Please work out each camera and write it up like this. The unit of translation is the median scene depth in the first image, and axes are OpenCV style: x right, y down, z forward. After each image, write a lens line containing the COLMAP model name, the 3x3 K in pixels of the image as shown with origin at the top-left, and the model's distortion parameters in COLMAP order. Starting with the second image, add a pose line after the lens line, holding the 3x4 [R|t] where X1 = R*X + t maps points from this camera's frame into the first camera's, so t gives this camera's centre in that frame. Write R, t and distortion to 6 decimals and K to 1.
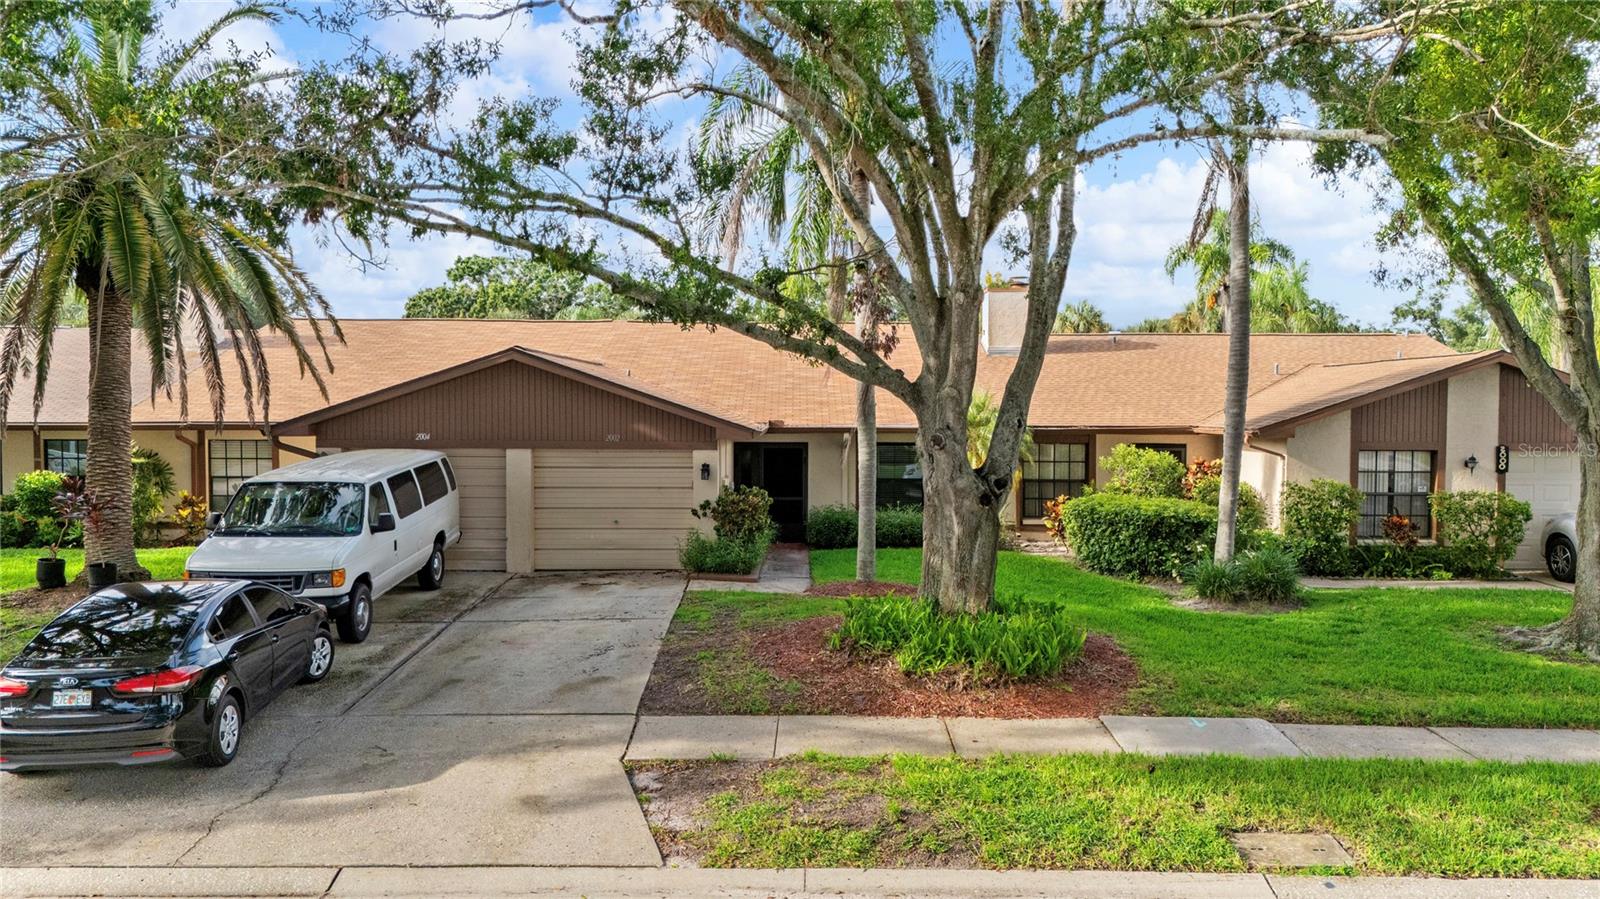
lens RADIAL K [[1200.5, 0, 800.9], [0, 1200.5, 395.1], [0, 0, 1]] dist [0.000378, -0.001654]
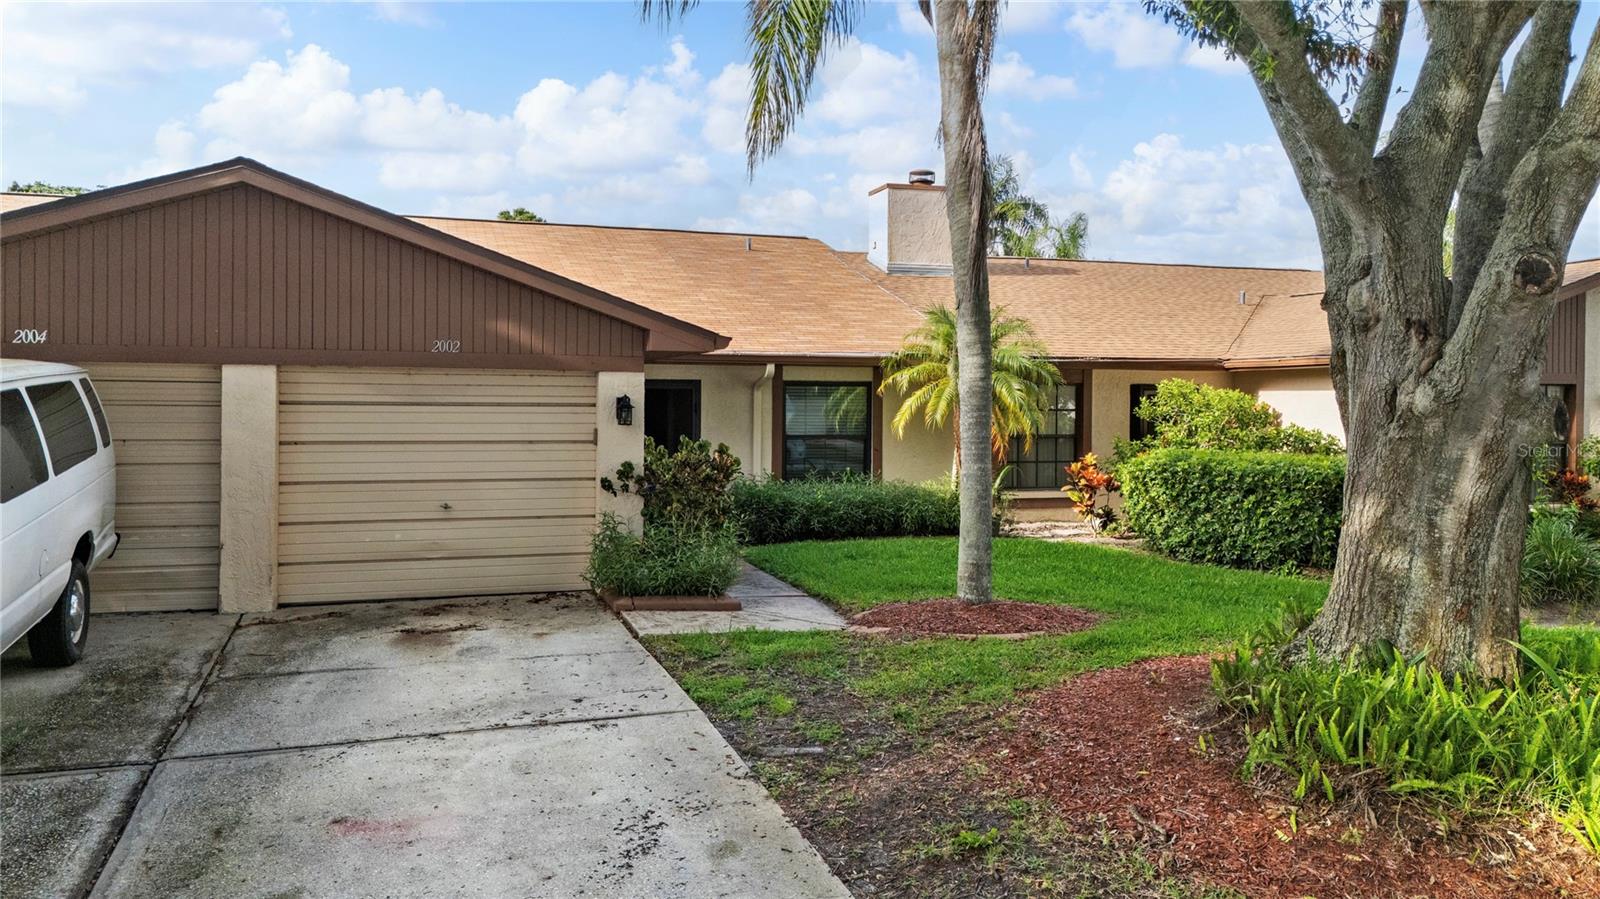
lens RADIAL K [[1200.5, 0, 800.9], [0, 1200.5, 395.1], [0, 0, 1]] dist [0.000378, -0.001654]
pose [[0.952453, 0.003702, 0.304663, -0.169062], [-0.006324, 0.999951, 0.007618, 0.052160], [-0.304620, -0.009183, 0.952430, 0.454370]]
